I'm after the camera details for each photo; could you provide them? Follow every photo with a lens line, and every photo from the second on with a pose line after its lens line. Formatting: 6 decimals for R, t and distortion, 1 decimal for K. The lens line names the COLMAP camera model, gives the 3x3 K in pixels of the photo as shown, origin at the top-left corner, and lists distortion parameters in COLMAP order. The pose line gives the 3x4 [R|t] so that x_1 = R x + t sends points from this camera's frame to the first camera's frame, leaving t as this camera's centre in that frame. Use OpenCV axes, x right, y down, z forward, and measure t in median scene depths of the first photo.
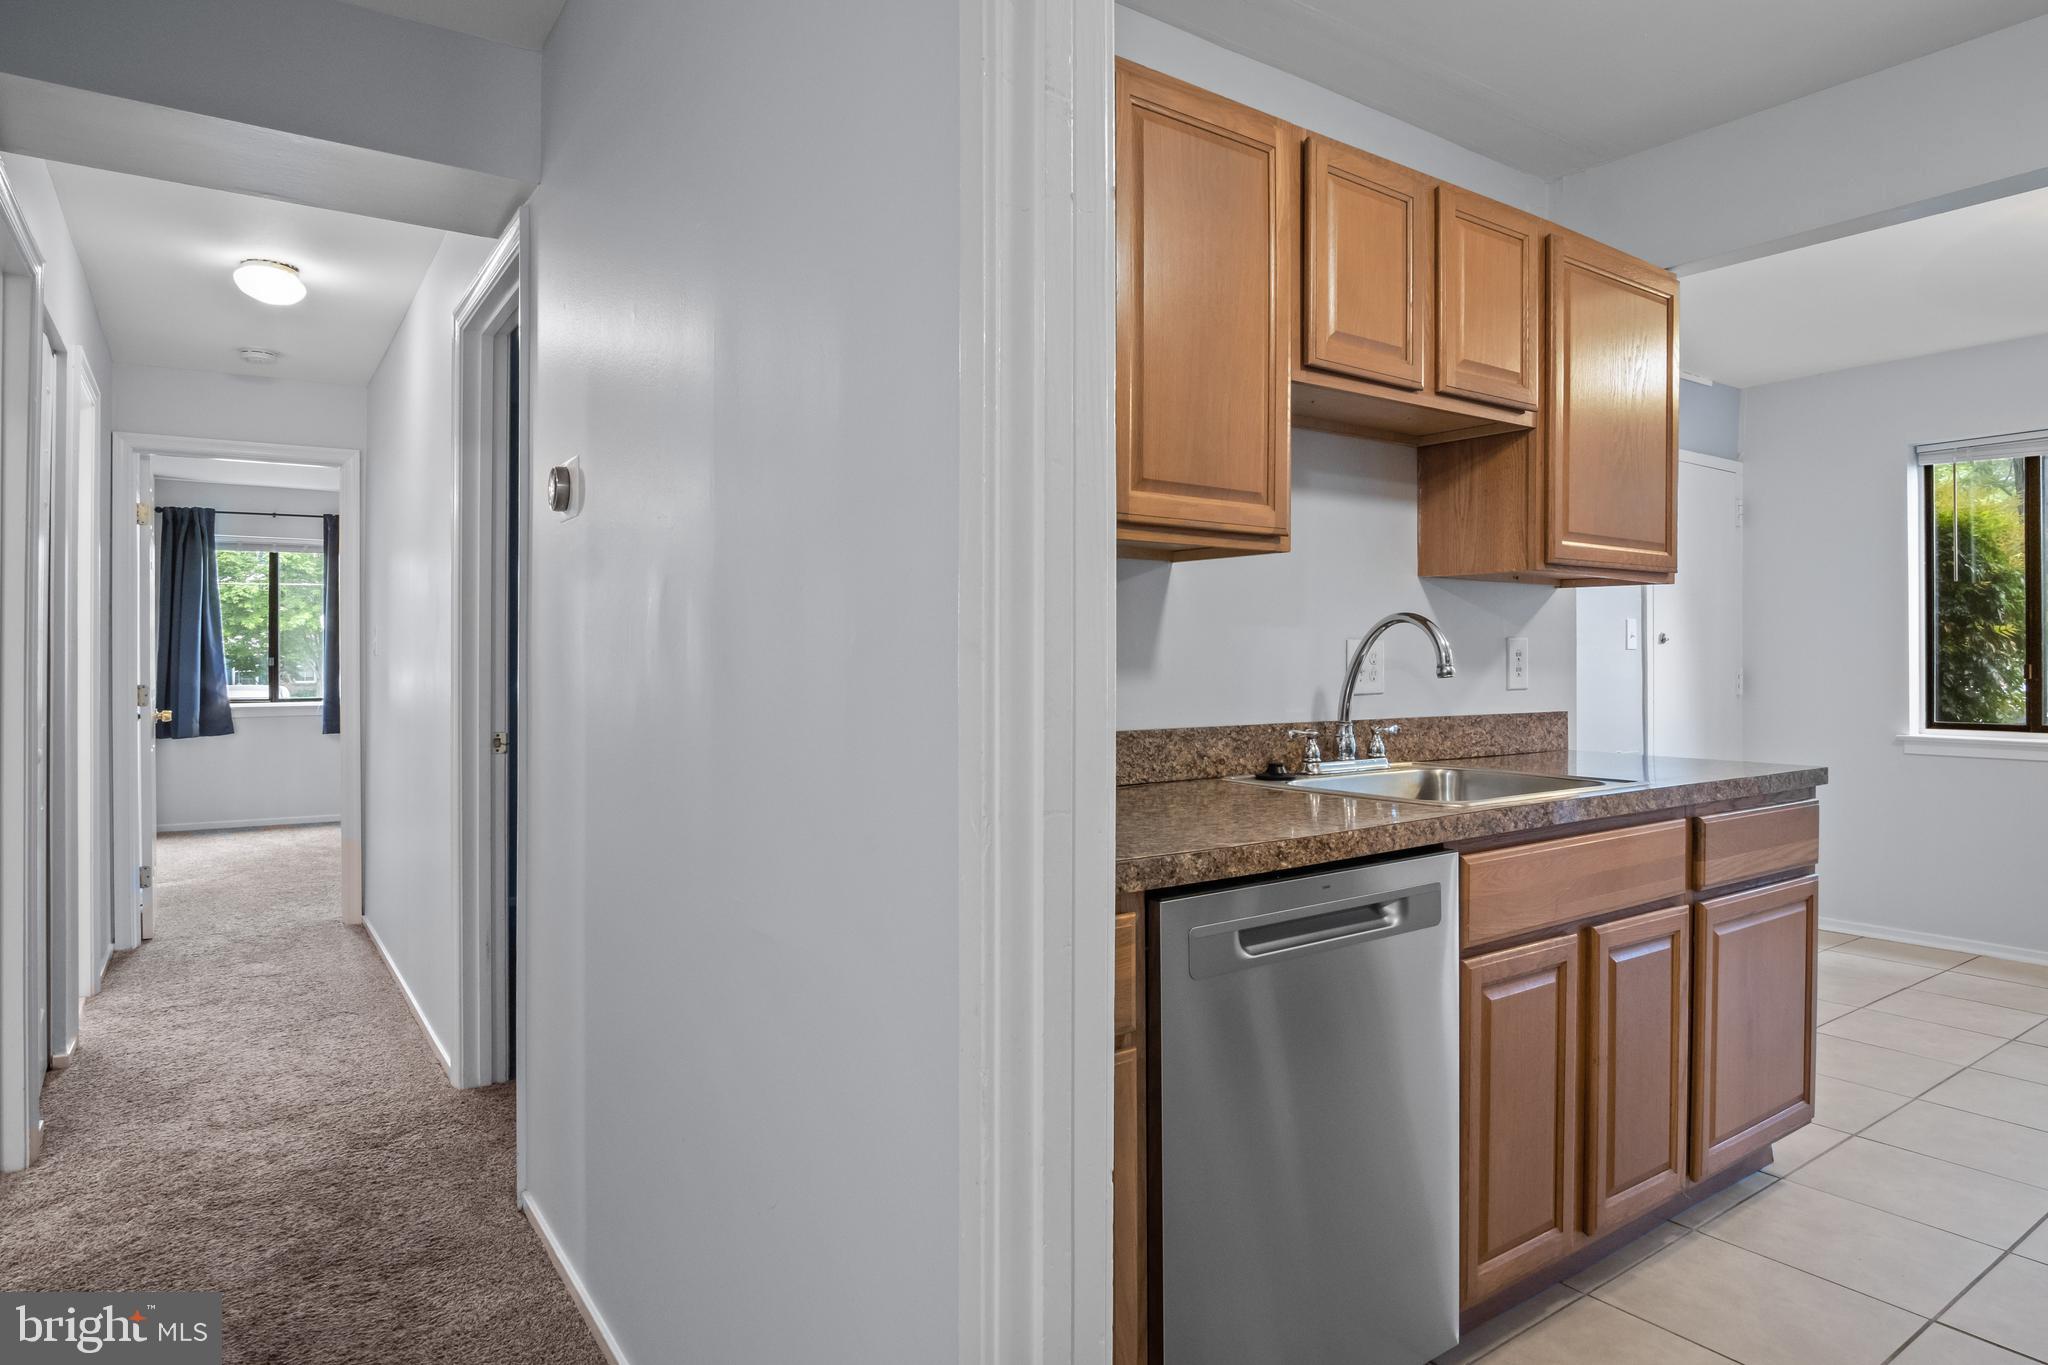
lens RADIAL K [[1158.1, 0, 1014.6], [0, 1158.1, 675.1], [0, 0, 1]] dist [-0.027242, 0.006006]
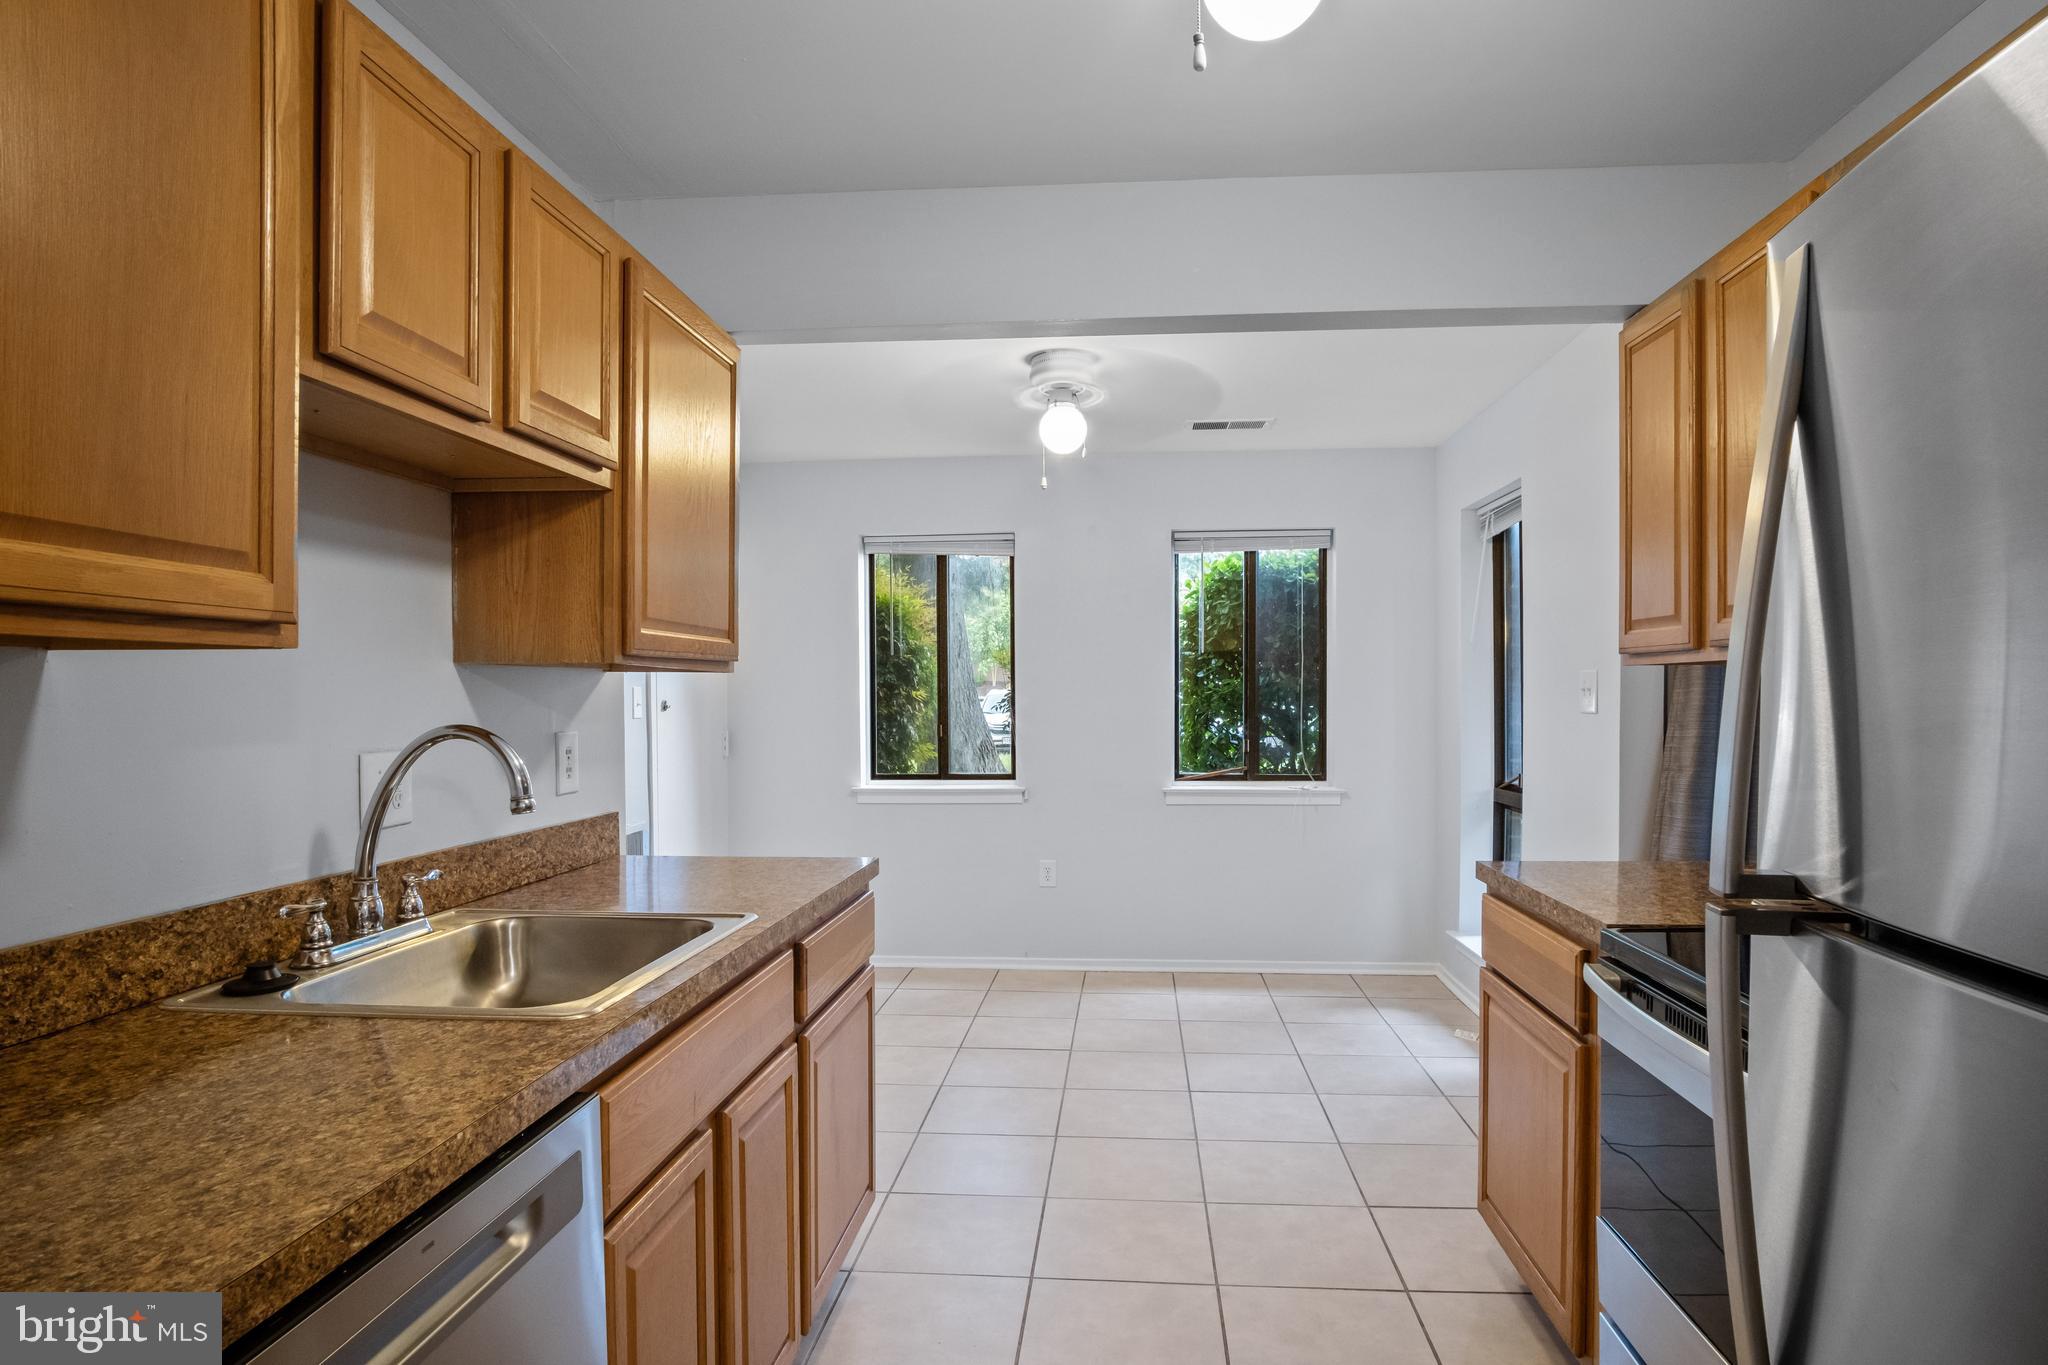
lens RADIAL K [[1158.1, 0, 1051.4], [0, 1158.1, 710.0], [0, 0, 1]] dist [-0.027242, 0.006006]
pose [[0.634901, -0.014350, 0.772460, 0.015383], [0.018540, 0.999823, 0.003335, -0.055704], [-0.772371, 0.012204, 0.635054, 0.241740]]
